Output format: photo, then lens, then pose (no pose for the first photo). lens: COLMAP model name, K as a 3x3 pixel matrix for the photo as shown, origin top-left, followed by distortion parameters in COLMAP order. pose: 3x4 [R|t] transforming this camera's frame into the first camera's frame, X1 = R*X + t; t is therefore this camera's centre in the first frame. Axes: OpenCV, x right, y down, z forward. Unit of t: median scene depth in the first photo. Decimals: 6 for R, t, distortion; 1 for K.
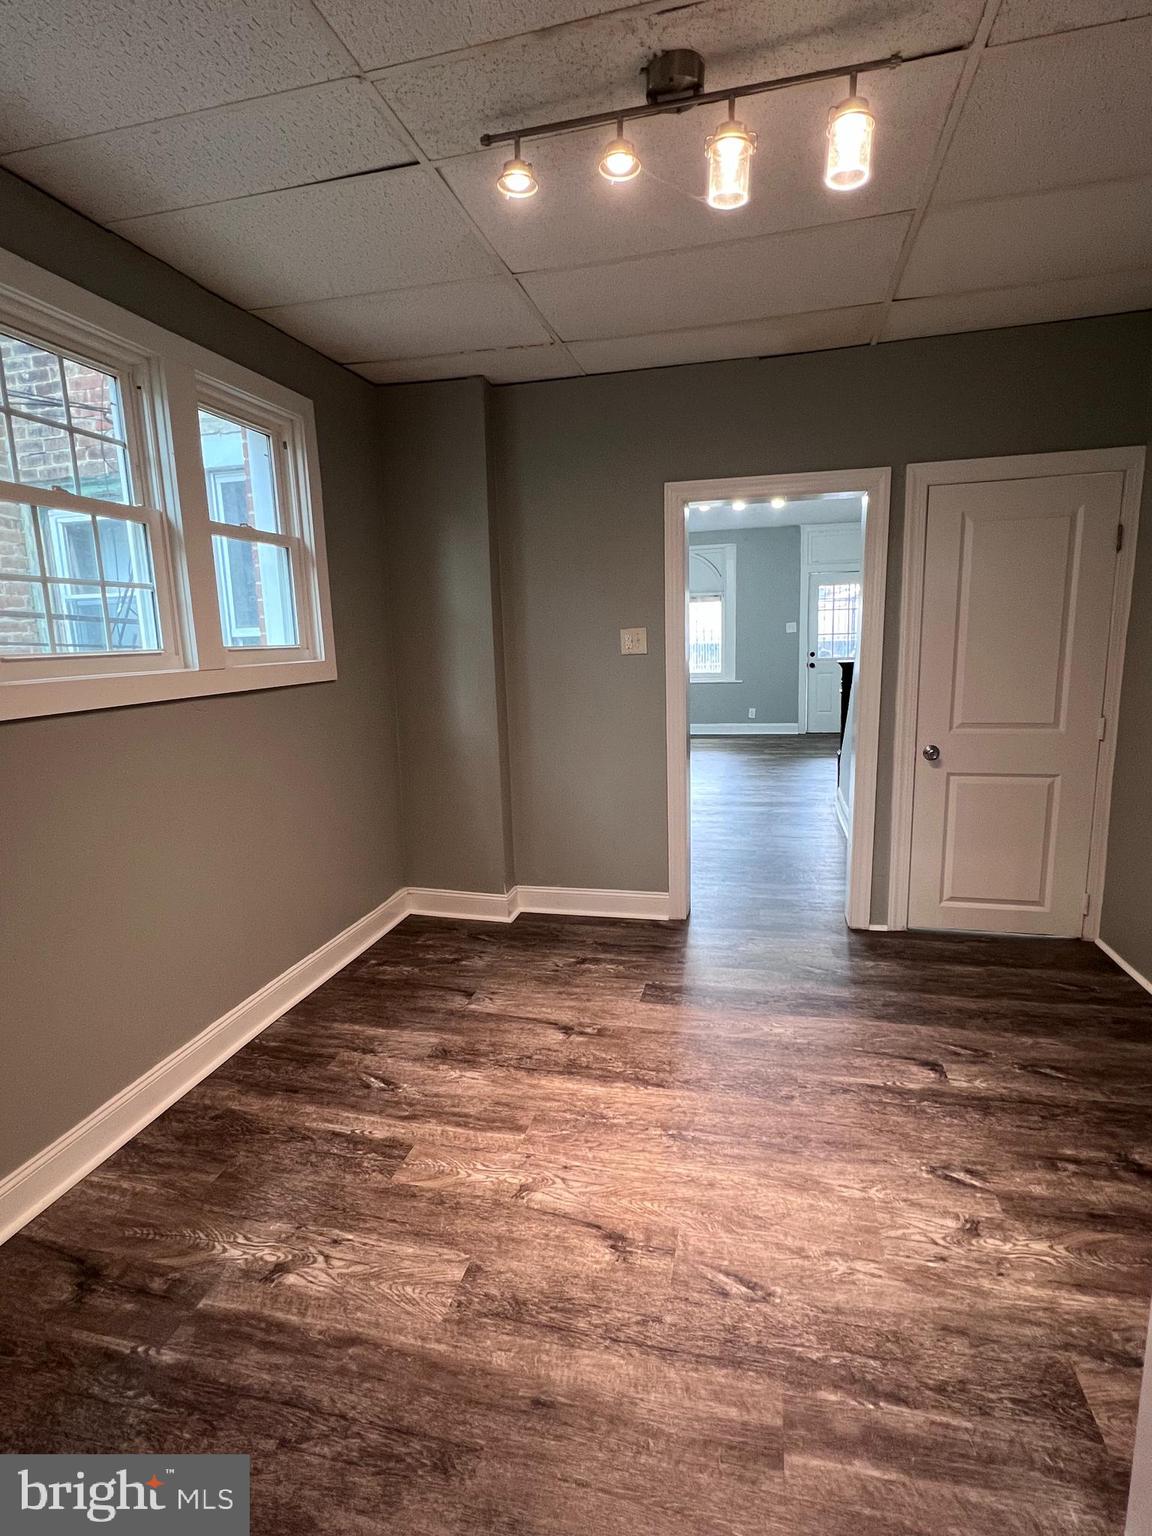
lens RADIAL K [[763.3, 0, 576.0], [0, 763.3, 768.0], [0, 0, 1]] dist [-0.001676, -0.000721]
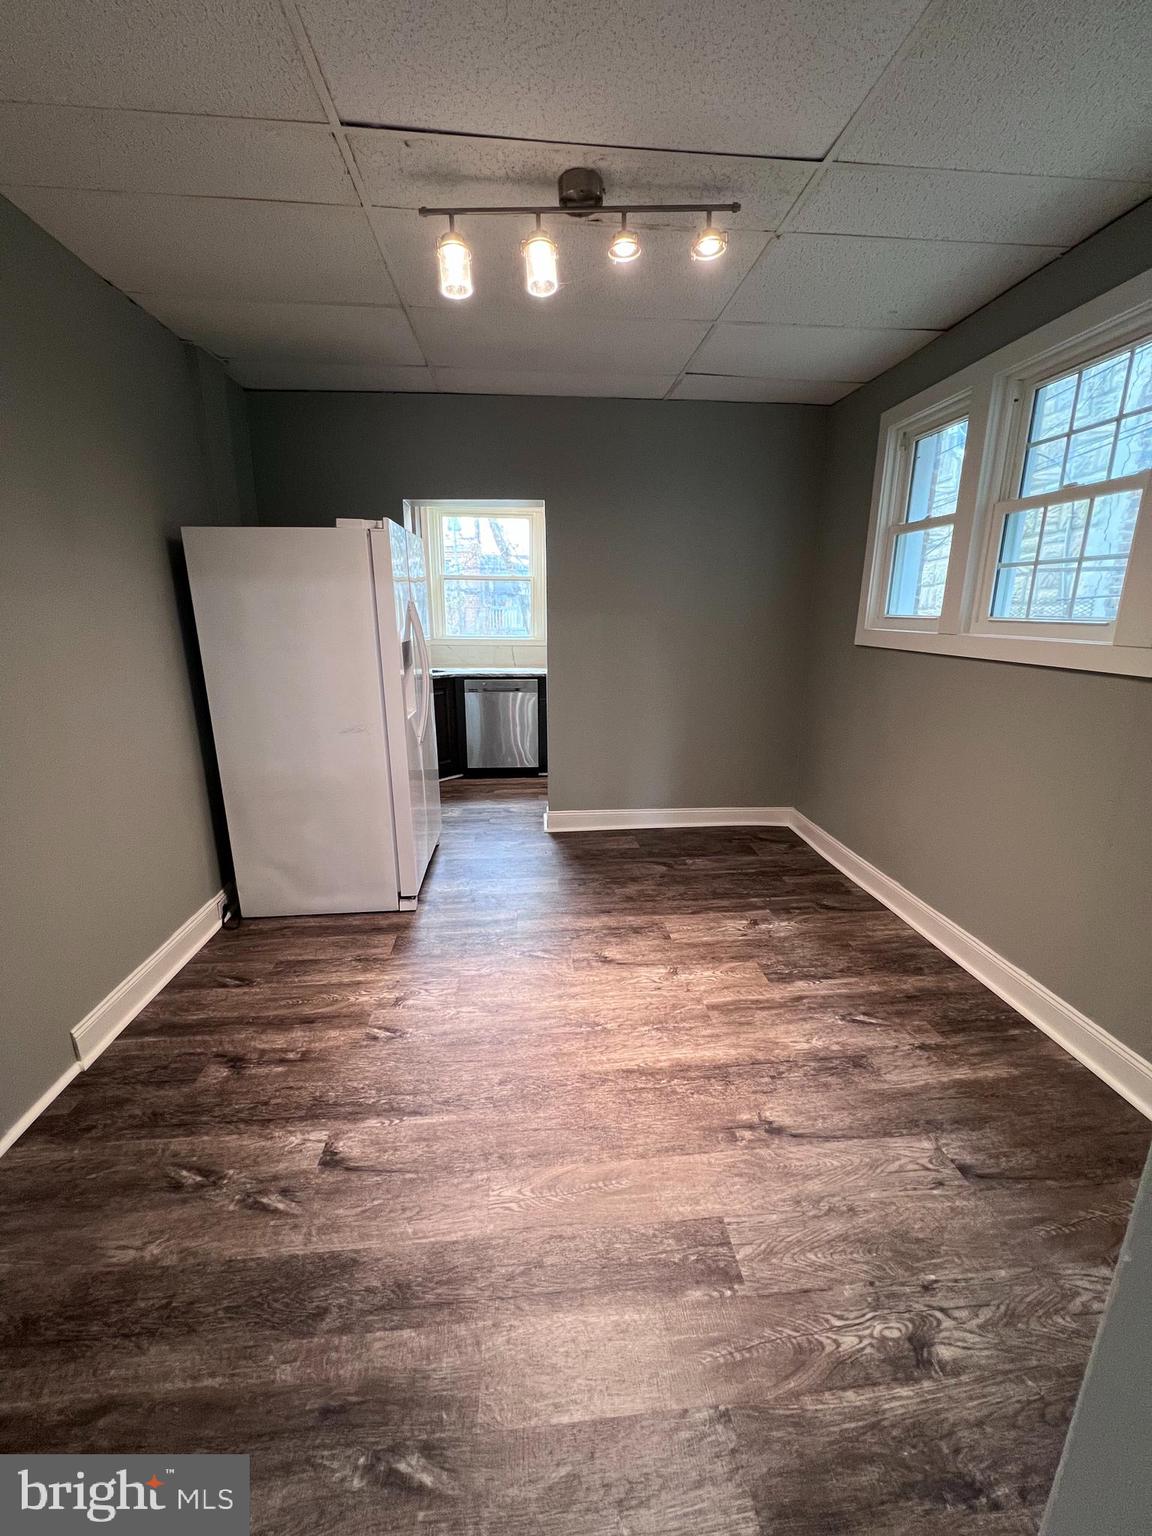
lens RADIAL K [[615.1, 0, 576.0], [0, 615.1, 768.0], [0, 0, 1]] dist [-0.002711, 0.000392]
pose [[-0.945978, 0.112874, -0.303948, 0.403467], [-0.026252, 0.907705, 0.418786, -0.311643], [0.323165, 0.404142, -0.855706, 1.620080]]
